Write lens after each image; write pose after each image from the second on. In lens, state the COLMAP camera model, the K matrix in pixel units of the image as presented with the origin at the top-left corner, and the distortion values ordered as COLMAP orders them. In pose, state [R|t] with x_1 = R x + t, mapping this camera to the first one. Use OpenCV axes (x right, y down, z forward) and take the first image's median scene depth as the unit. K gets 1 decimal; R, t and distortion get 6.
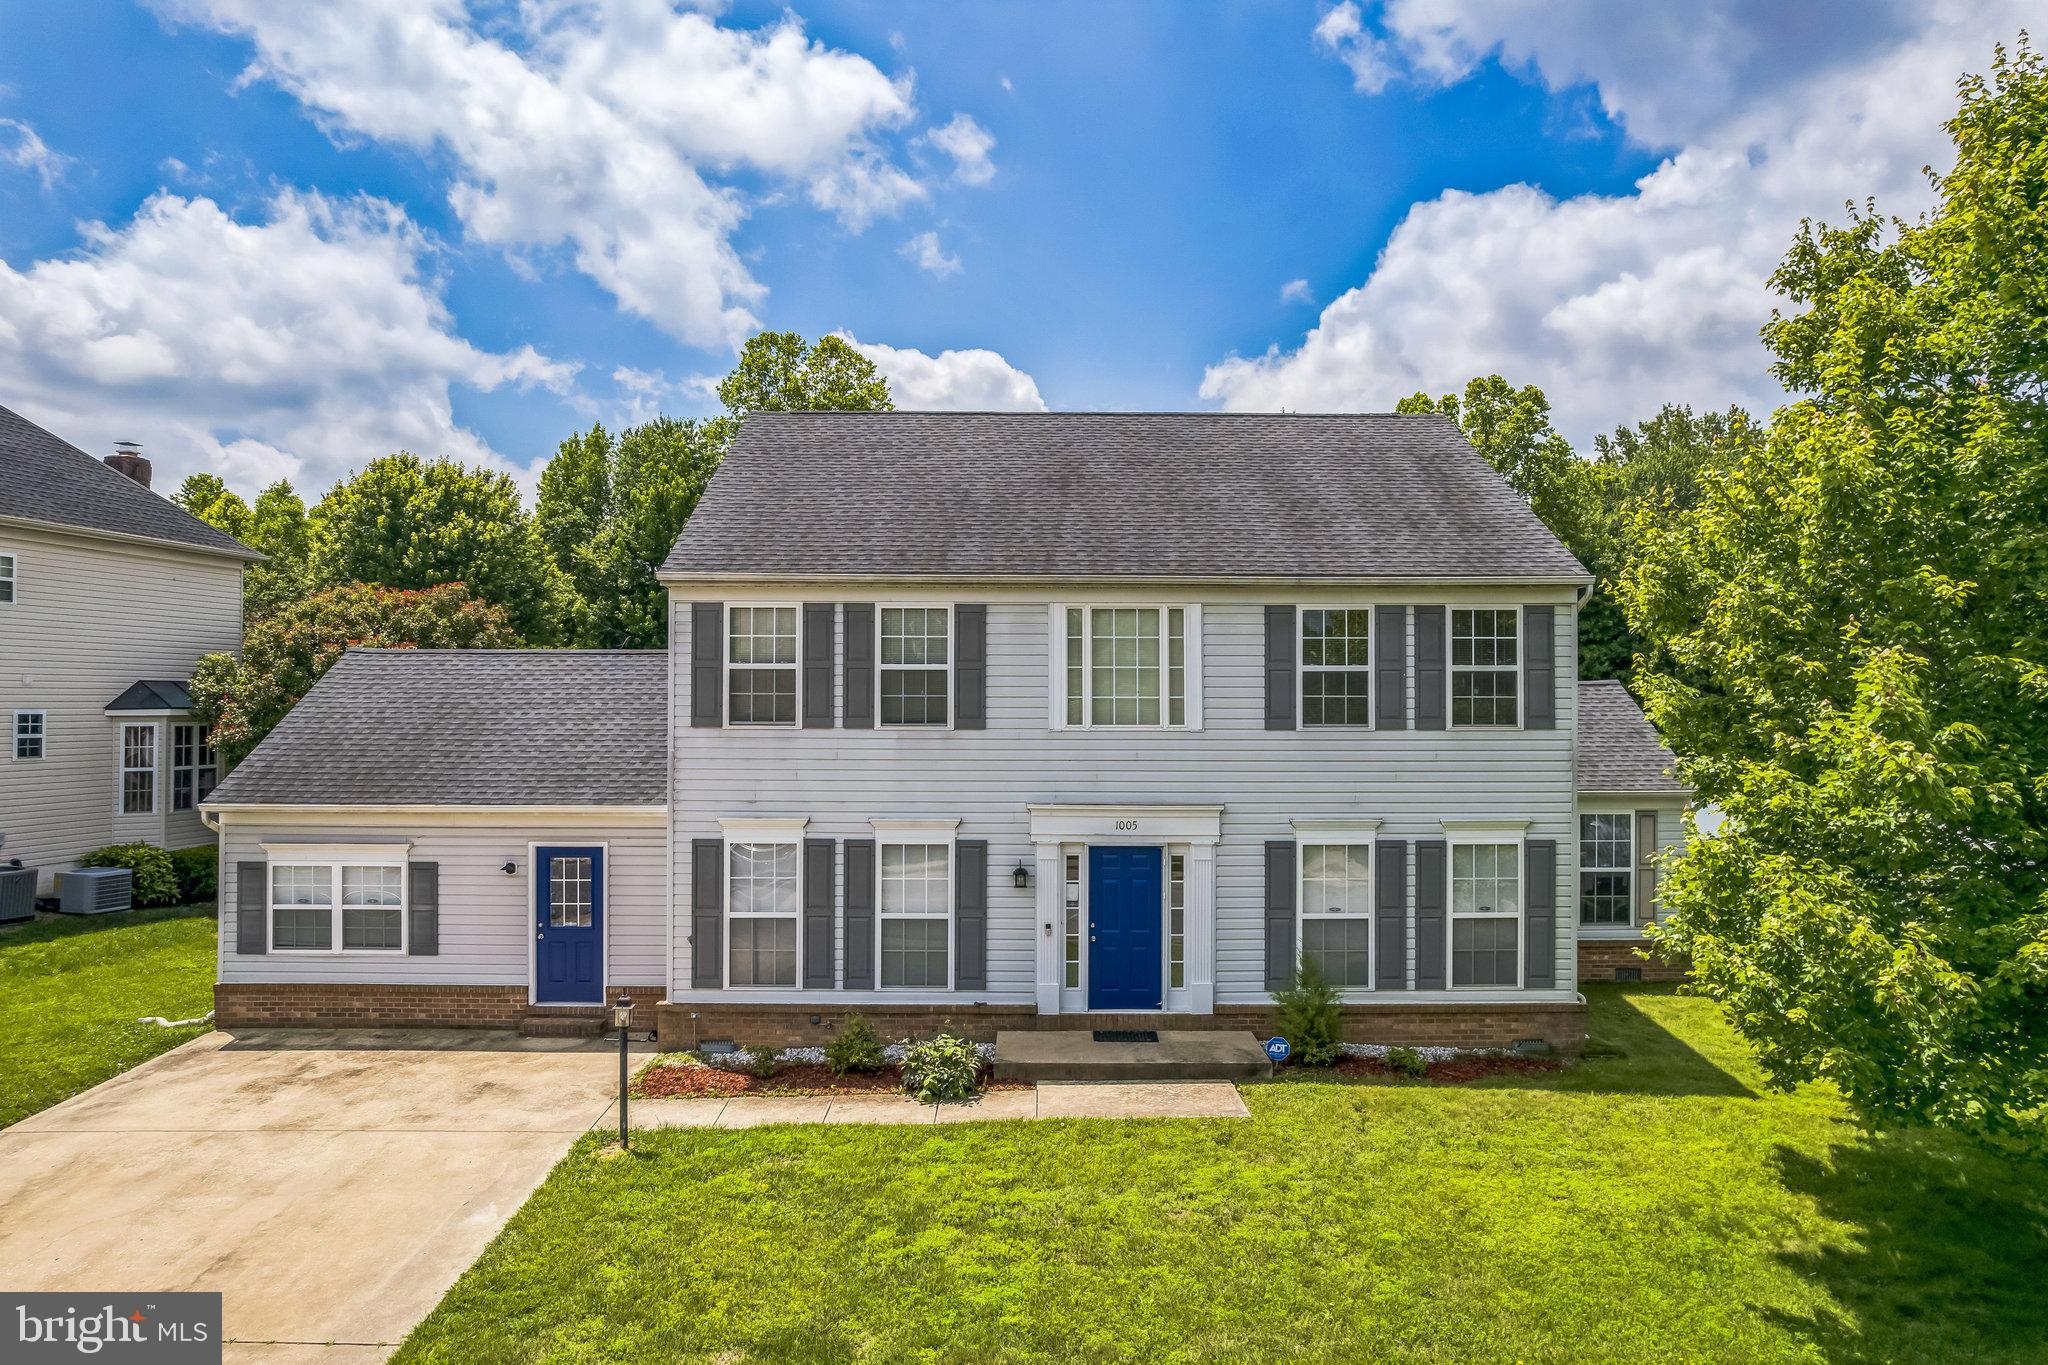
lens RADIAL K [[1319.3, 0, 1033.9], [0, 1319.3, 685.9], [0, 0, 1]] dist [-0.080639, 0.071327]
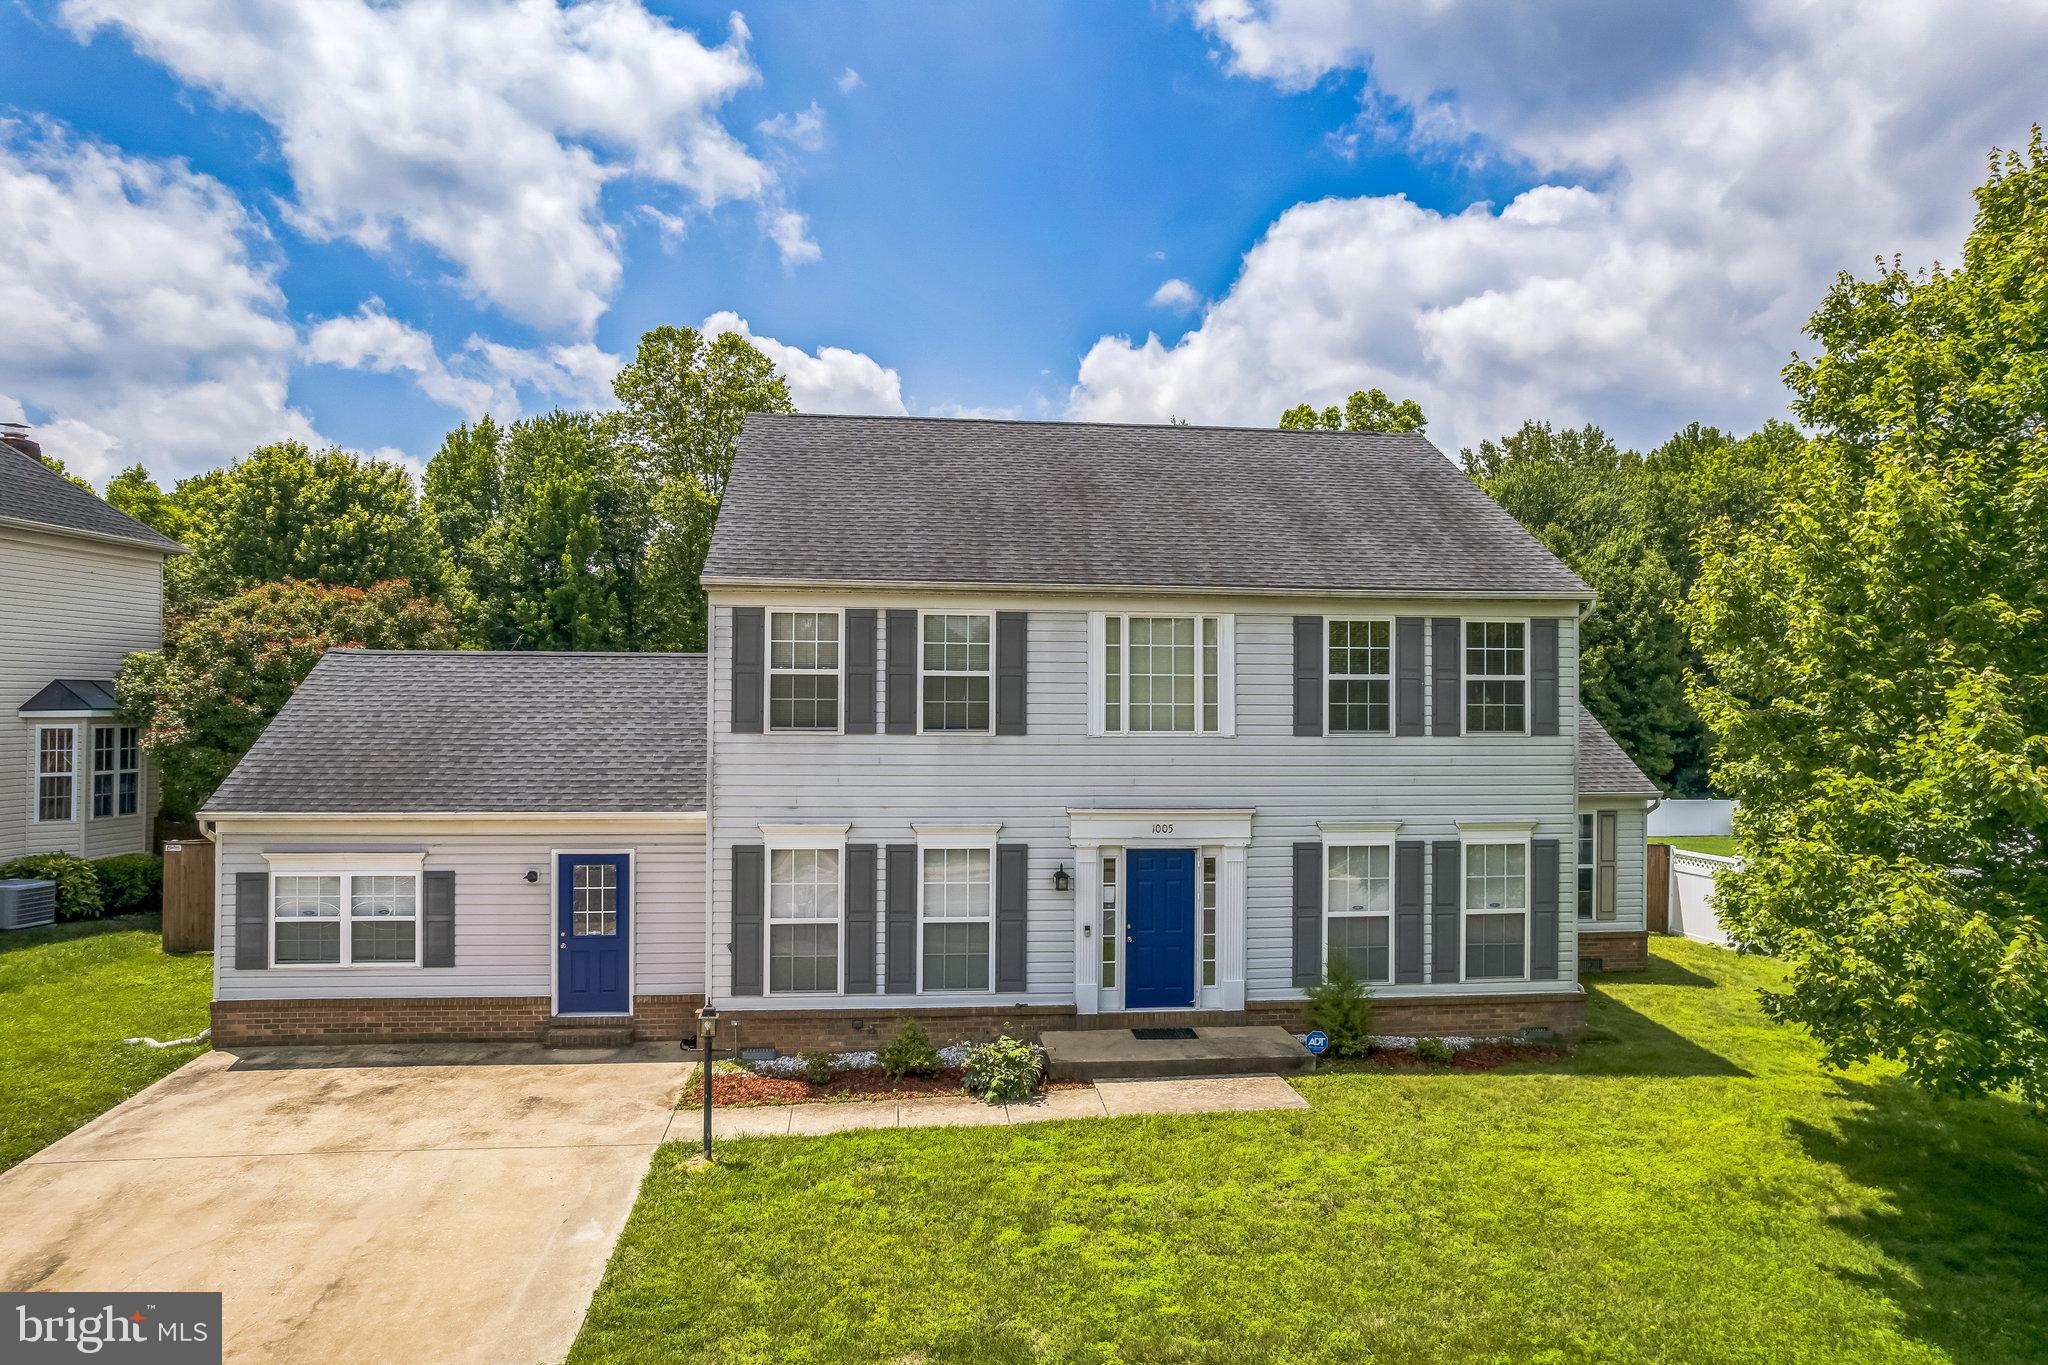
lens RADIAL K [[1313.0, 0, 1034.0], [0, 1313.0, 685.3], [0, 0, 1]] dist [-0.082106, 0.072075]
pose [[0.994371, 0.004959, 0.105834, -0.138182], [-0.004920, 0.999988, -0.000636, -0.004873], [-0.105836, 0.000111, 0.994384, -0.006630]]
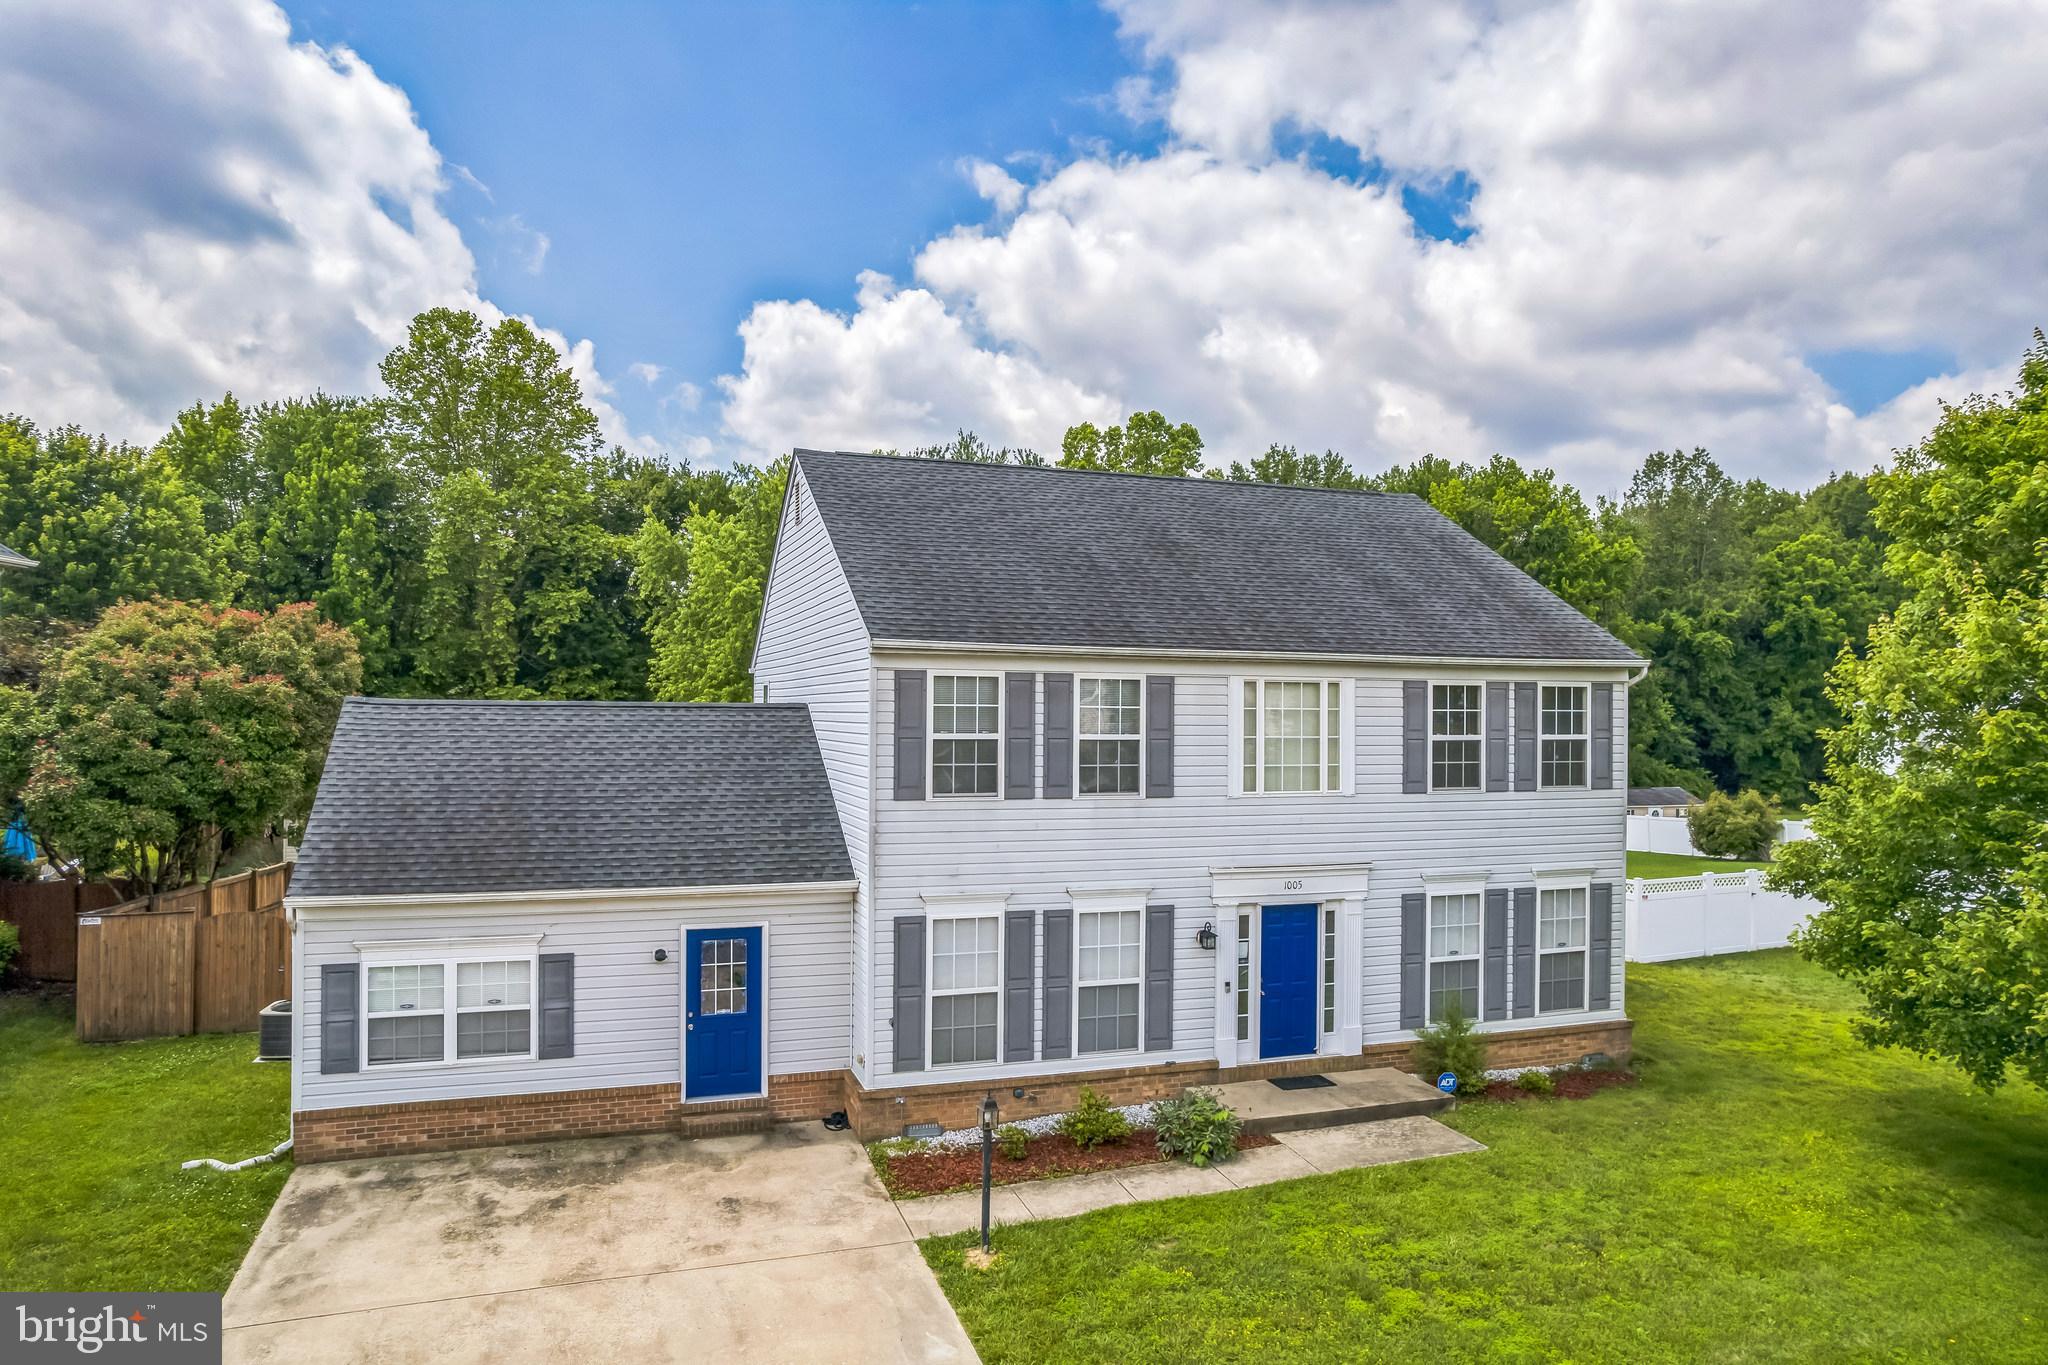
lens RADIAL K [[1319.3, 0, 1033.9], [0, 1319.3, 685.9], [0, 0, 1]] dist [-0.080639, 0.071327]
pose [[0.946443, 0.011634, 0.322661, -0.474471], [-0.011857, 0.999929, -0.001274, -0.051797], [-0.322653, -0.002620, 0.946514, 0.058277]]
